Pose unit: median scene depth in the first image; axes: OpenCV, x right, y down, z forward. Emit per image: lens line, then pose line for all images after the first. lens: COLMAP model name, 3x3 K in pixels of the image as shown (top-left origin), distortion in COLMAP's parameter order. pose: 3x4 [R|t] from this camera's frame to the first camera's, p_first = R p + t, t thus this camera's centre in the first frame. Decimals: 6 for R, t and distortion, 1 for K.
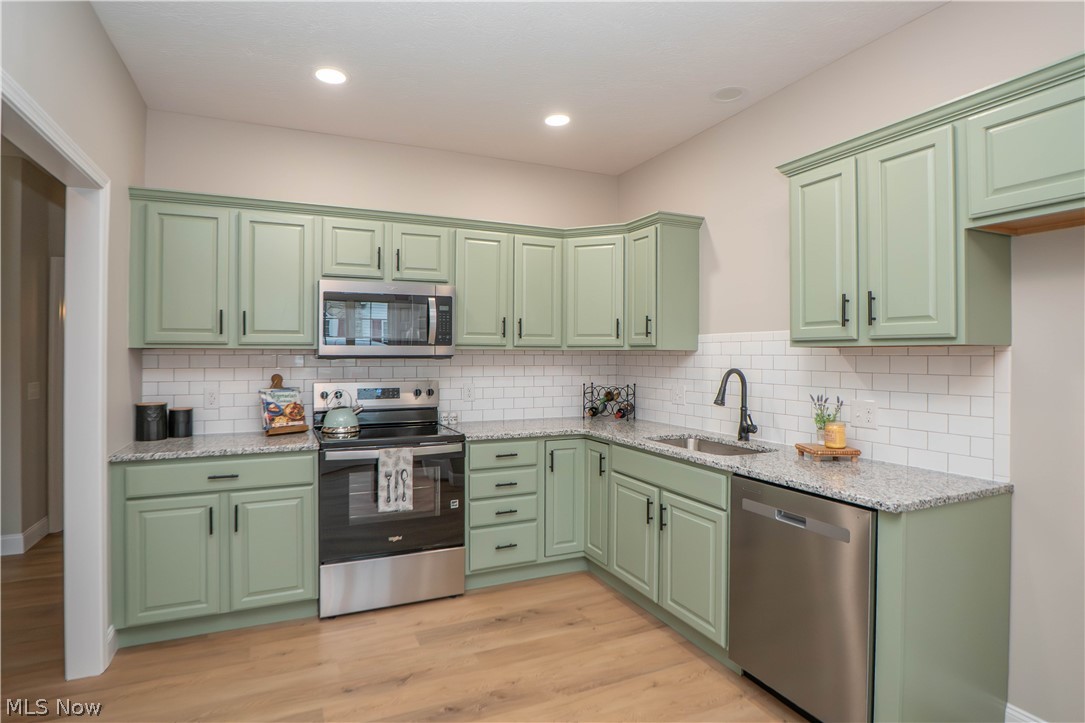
lens RADIAL K [[553.3, 0, 539.0], [0, 553.3, 356.8], [0, 0, 1]] dist [-0.046451, 0.008387]
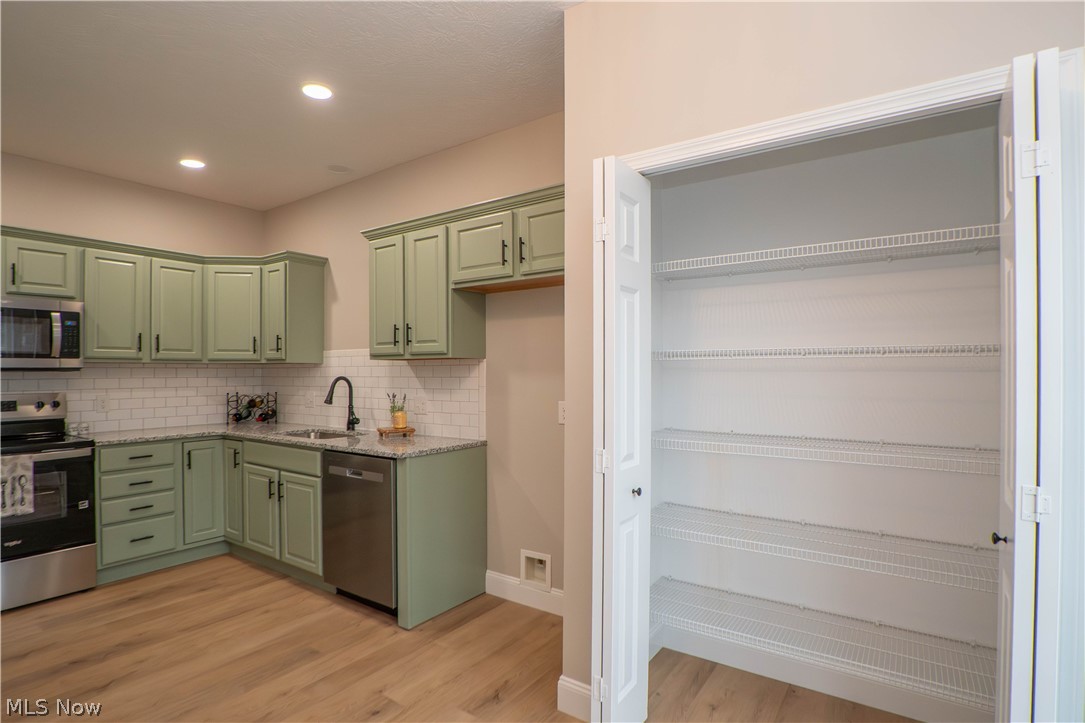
lens RADIAL K [[553.3, 0, 550.6], [0, 553.3, 374.7], [0, 0, 1]] dist [-0.046451, 0.008387]
pose [[0.861092, -0.008367, 0.508380, 0.105705], [0.008149, 0.999963, 0.002654, 0.016917], [-0.508383, 0.001858, 0.861129, -0.376772]]
